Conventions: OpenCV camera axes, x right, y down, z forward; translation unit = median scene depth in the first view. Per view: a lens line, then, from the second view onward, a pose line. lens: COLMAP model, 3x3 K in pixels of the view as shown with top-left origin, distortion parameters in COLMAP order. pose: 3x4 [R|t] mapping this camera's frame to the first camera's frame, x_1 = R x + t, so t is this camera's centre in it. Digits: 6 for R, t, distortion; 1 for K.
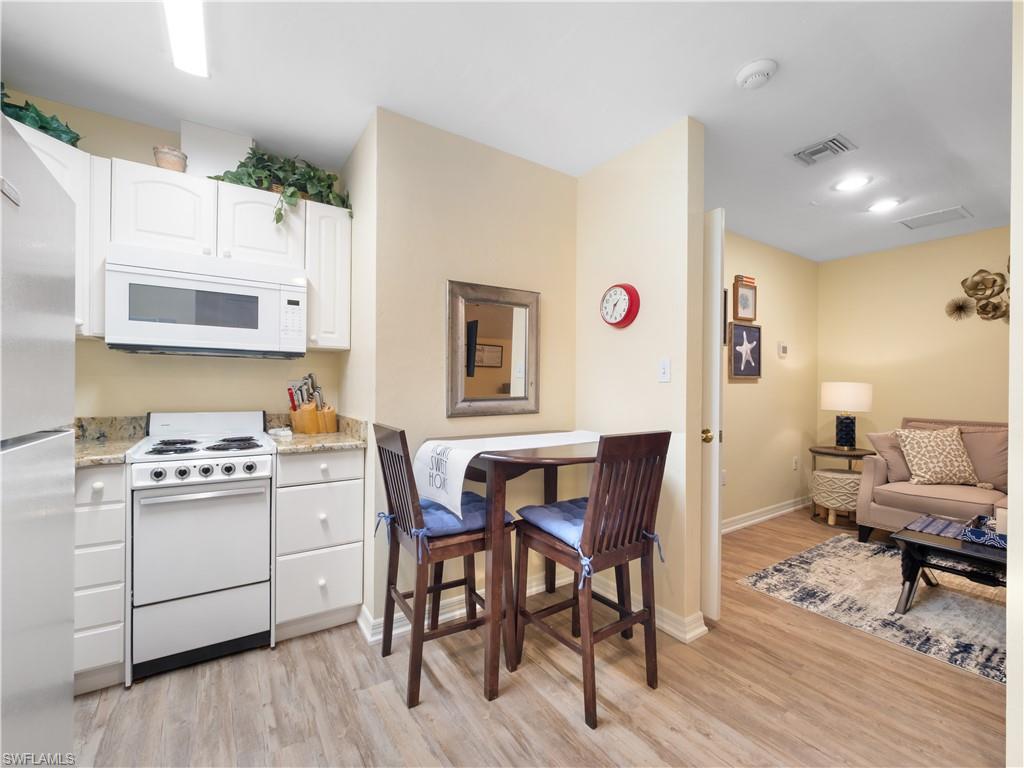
lens RADIAL K [[432.0, 0, 509.1], [0, 432.0, 389.5], [0, 0, 1]] dist [-0.000742, 0.000429]
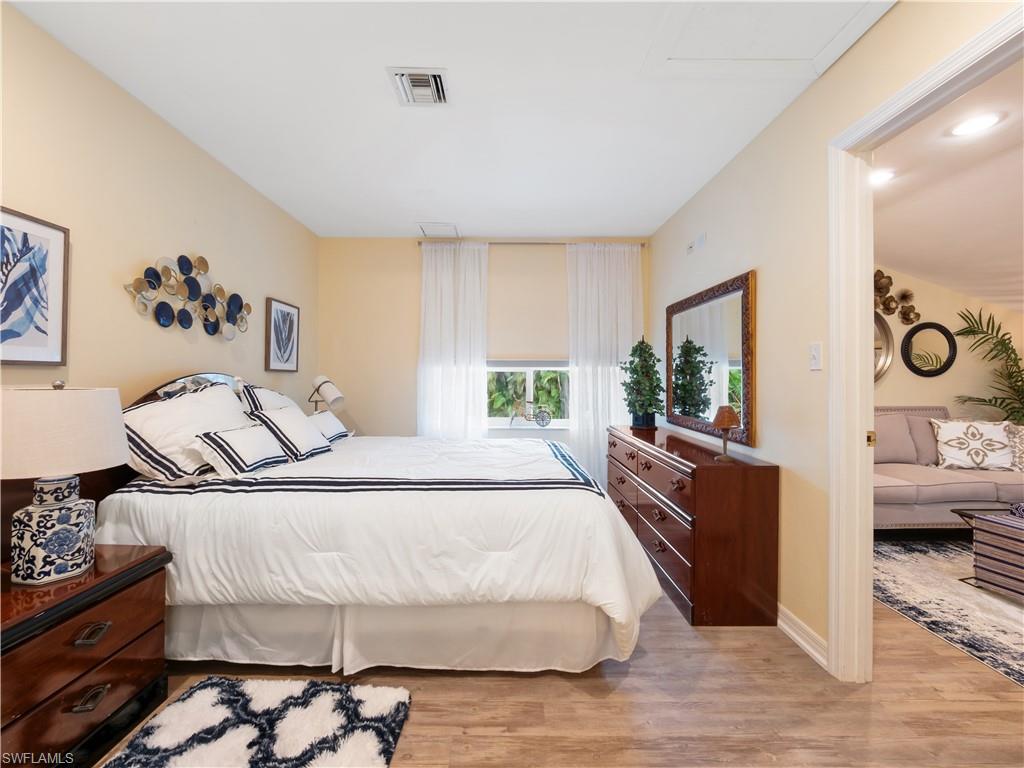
lens RADIAL K [[432.0, 0, 507.7], [0, 432.0, 379.5], [0, 0, 1]] dist [-0.000742, 0.000429]
pose [[0.552970, -0.005793, 0.833181, -0.297282], [0.010860, 0.999941, -0.000255, -0.005324], [-0.833131, 0.009189, 0.553000, 1.078379]]
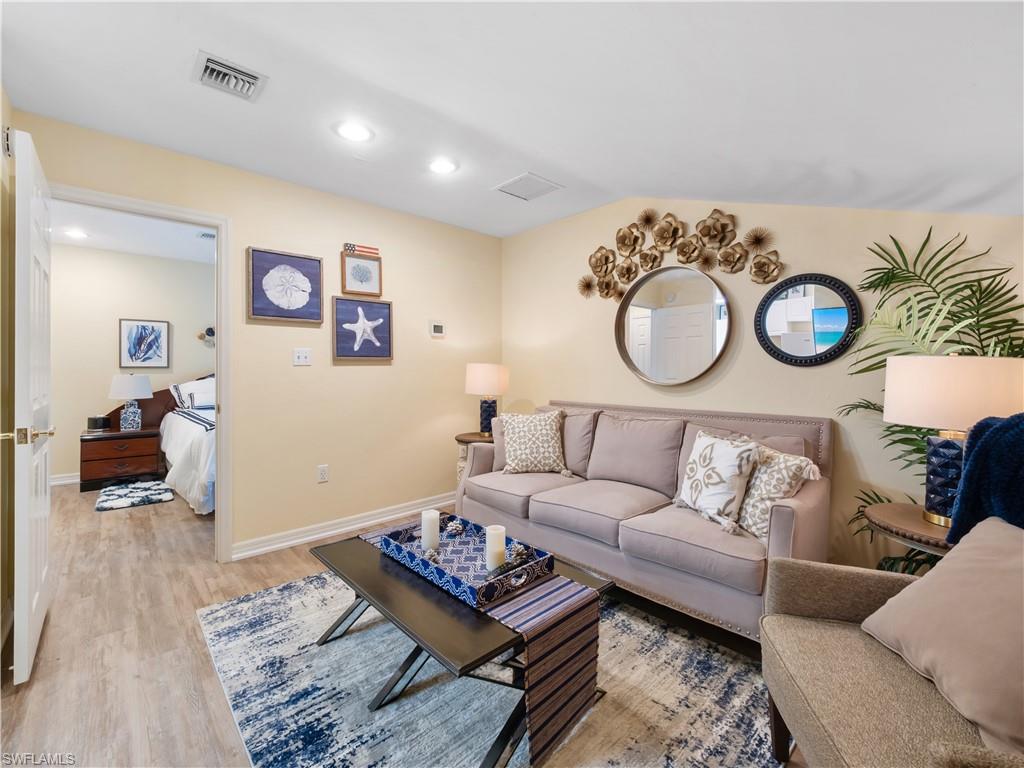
lens RADIAL K [[432.0, 0, 487.2], [0, 432.0, 366.0], [0, 0, 1]] dist [-0.000742, 0.000429]
pose [[0.989111, -0.007826, 0.146967, 0.781021], [0.010839, 0.999747, -0.019713, 0.008514], [-0.146775, 0.021091, 0.988945, 0.094081]]
